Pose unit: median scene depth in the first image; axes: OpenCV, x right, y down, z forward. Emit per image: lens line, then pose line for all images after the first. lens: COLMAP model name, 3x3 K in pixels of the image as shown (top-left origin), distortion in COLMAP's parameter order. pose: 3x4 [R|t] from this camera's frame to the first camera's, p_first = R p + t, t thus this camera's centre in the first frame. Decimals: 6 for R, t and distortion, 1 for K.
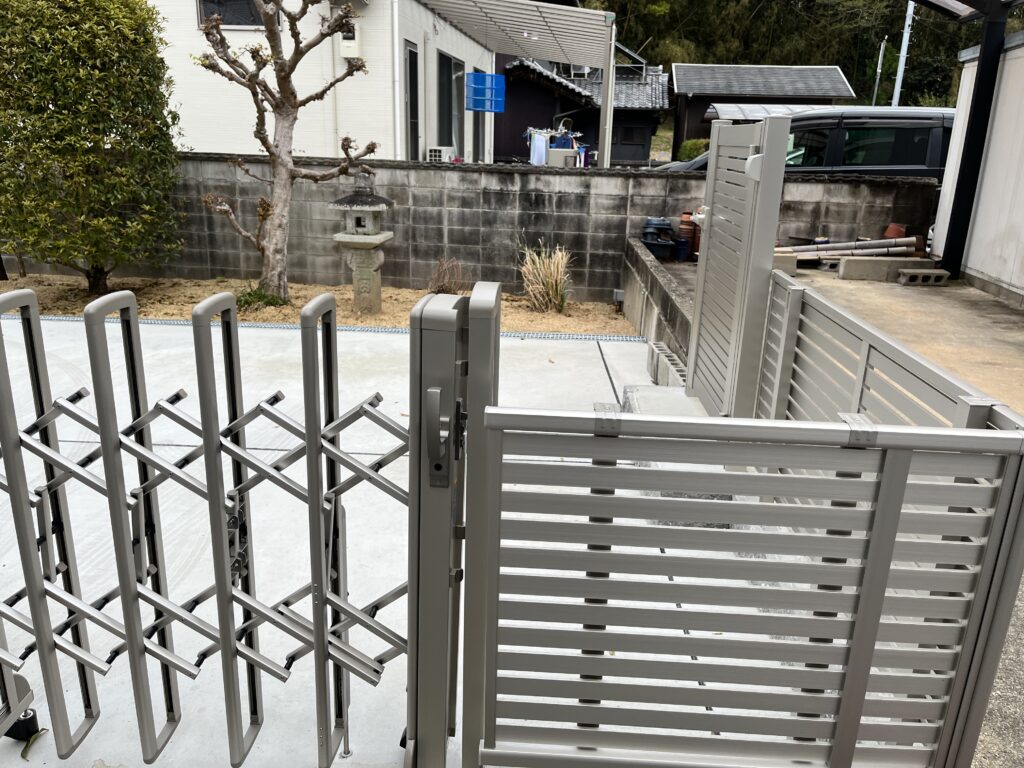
lens RADIAL K [[766.8, 0, 509.9], [0, 766.8, 387.6], [0, 0, 1]] dist [0.038619, -0.066923]
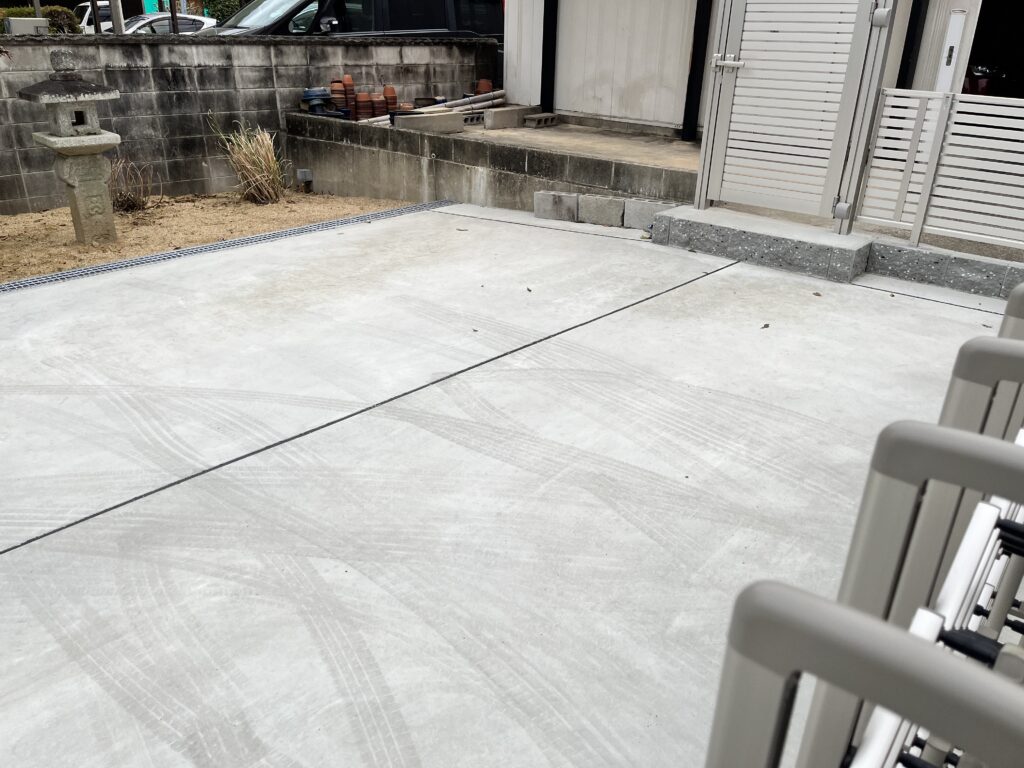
lens RADIAL K [[766.8, 0, 513.3], [0, 766.8, 384.7], [0, 0, 1]] dist [0.038619, -0.066923]
pose [[0.609230, -0.343544, 0.714714, -0.472537], [0.236463, 0.938986, 0.249781, -0.052387], [-0.756917, 0.016830, 0.653294, 0.179403]]
